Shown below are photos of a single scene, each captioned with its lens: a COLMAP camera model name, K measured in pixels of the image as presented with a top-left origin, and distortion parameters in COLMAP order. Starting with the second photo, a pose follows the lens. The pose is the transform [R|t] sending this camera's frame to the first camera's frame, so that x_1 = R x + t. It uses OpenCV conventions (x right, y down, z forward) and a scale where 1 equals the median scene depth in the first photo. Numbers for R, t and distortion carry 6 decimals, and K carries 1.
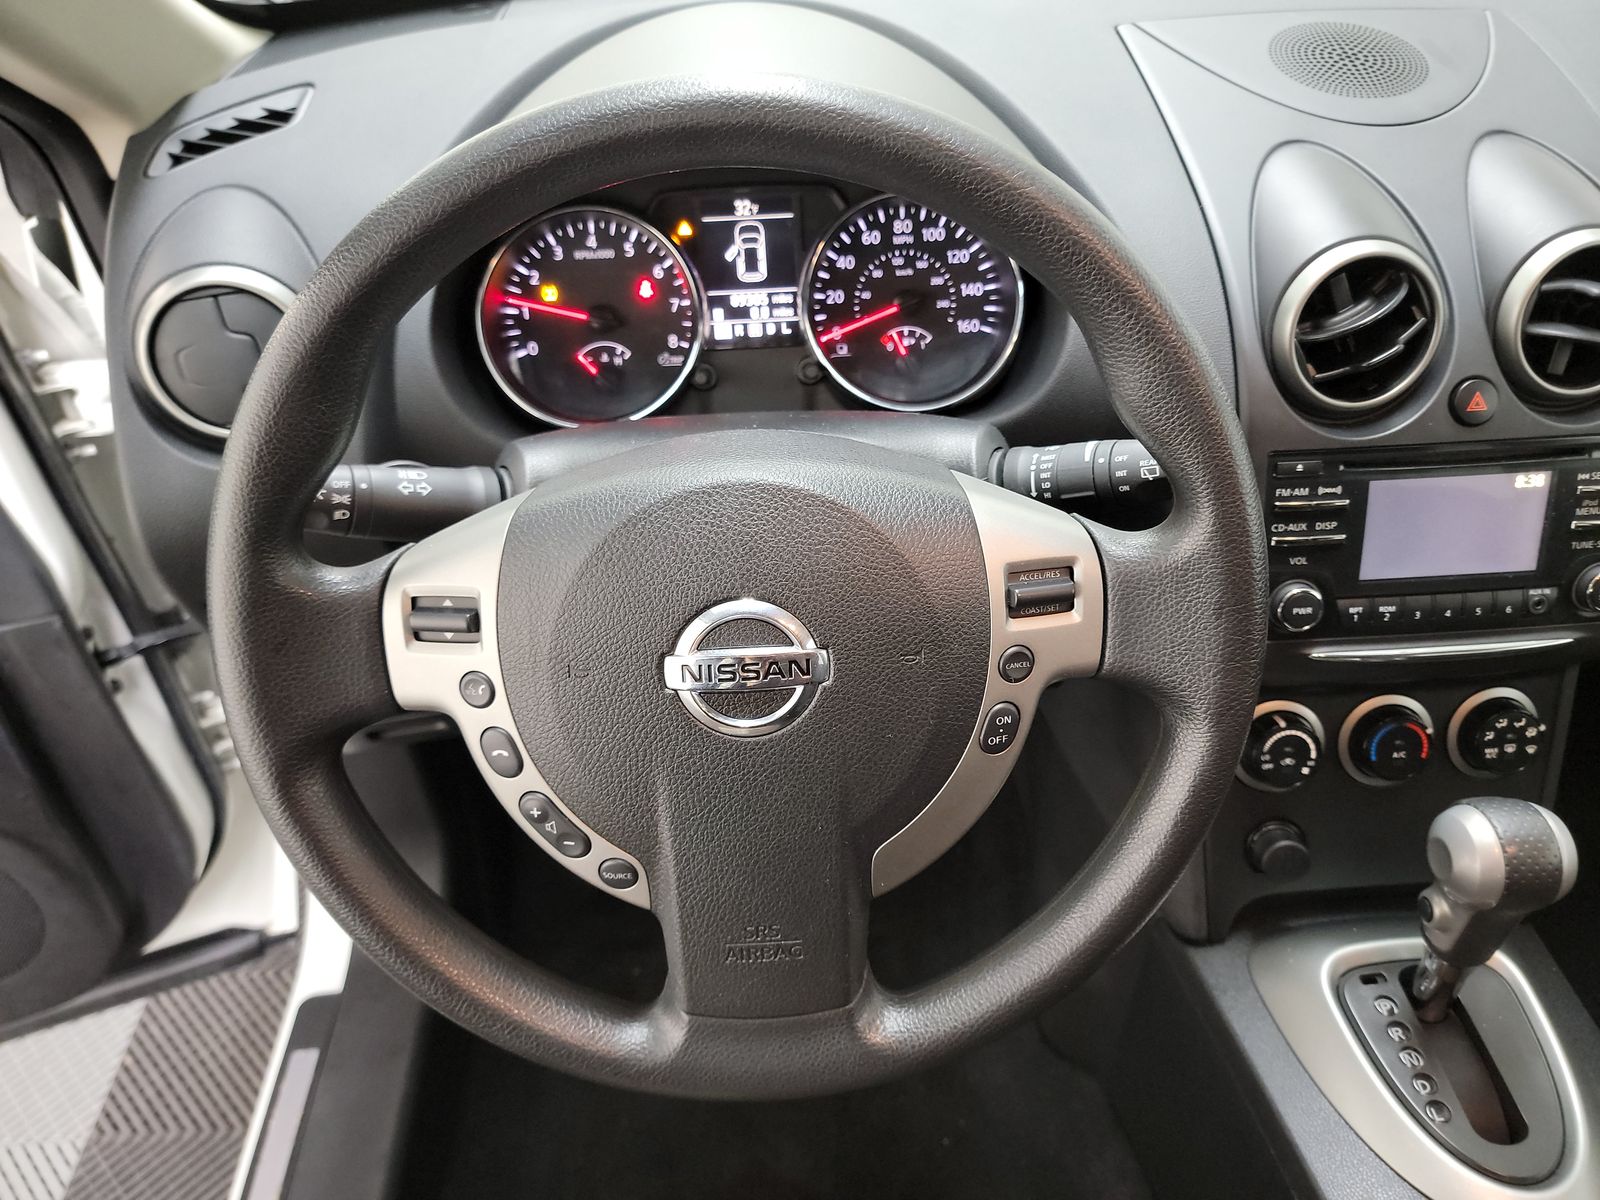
lens RADIAL K [[1136.2, 0, 826.0], [0, 1136.2, 588.7], [0, 0, 1]] dist [0.068727, -0.056662]
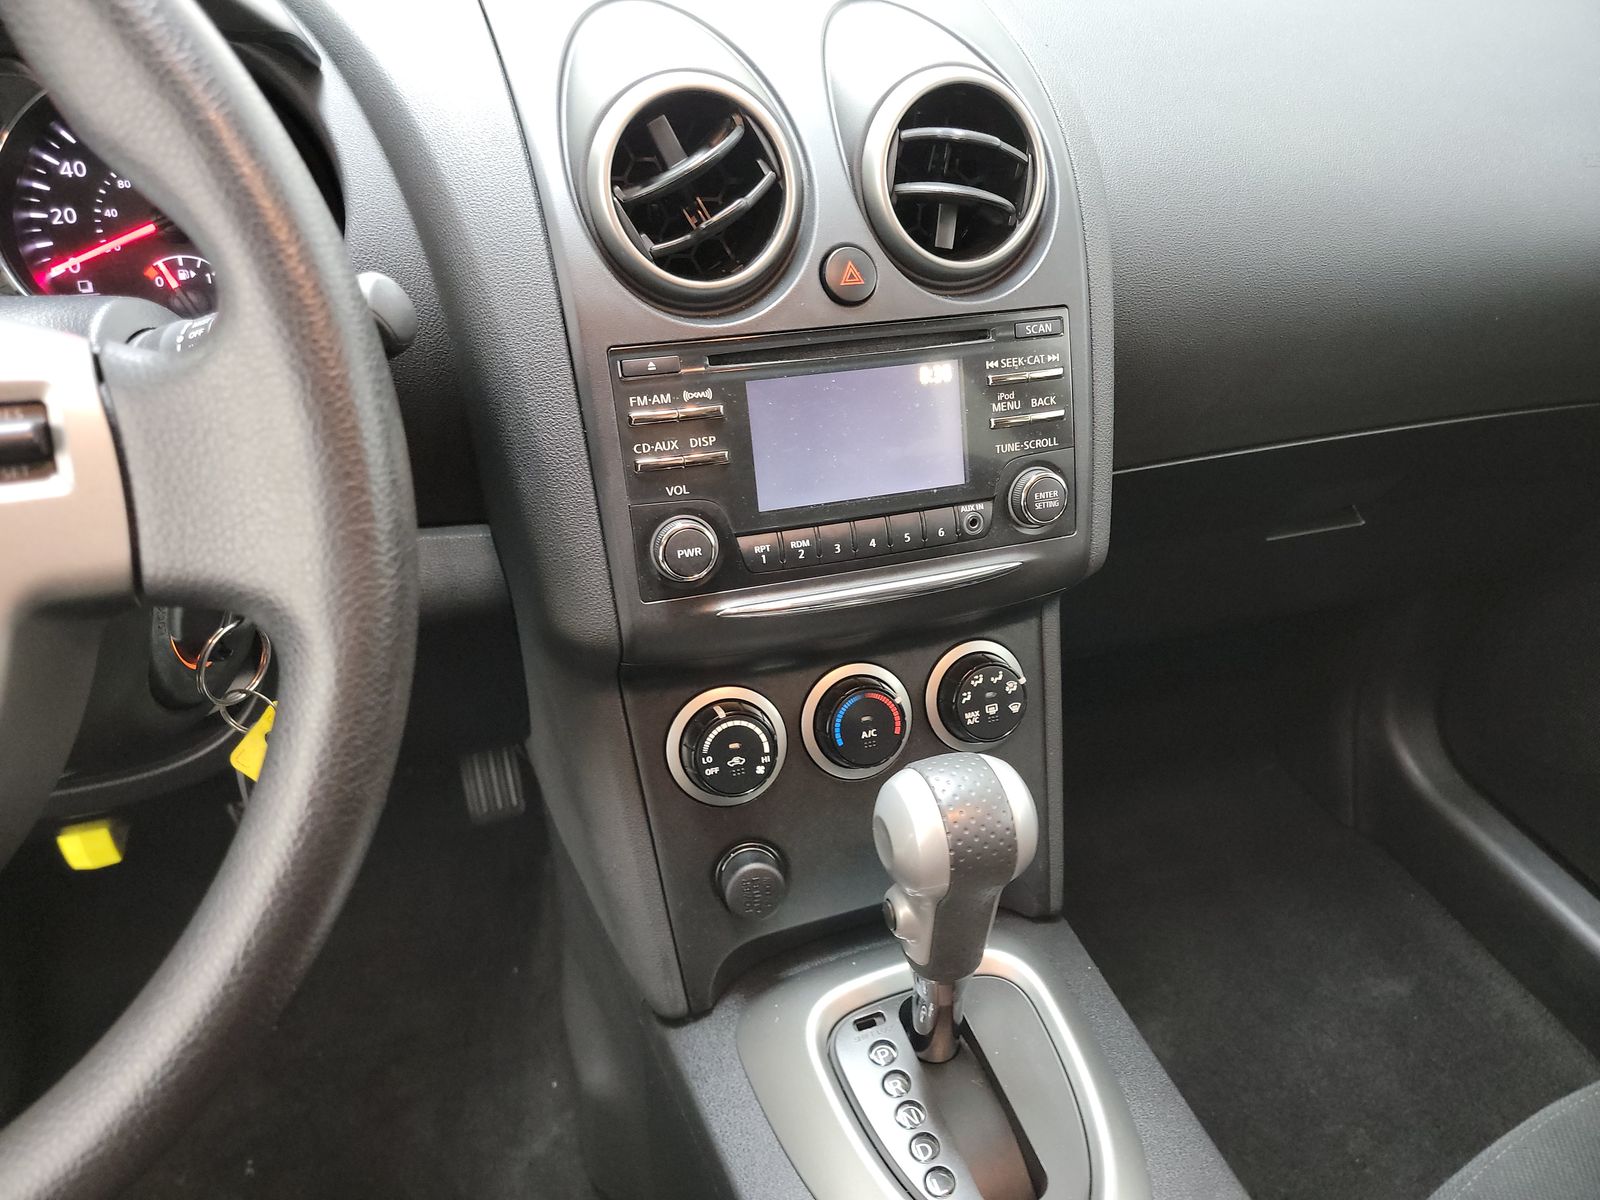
lens RADIAL K [[1136.2, 0, 803.6], [0, 1136.2, 590.0], [0, 0, 1]] dist [0.068727, -0.056662]
pose [[0.963894, -0.105038, 0.244695, 0.260902], [0.129790, 0.987692, -0.087283, 0.105785], [-0.232515, 0.115890, 0.965664, 0.212866]]
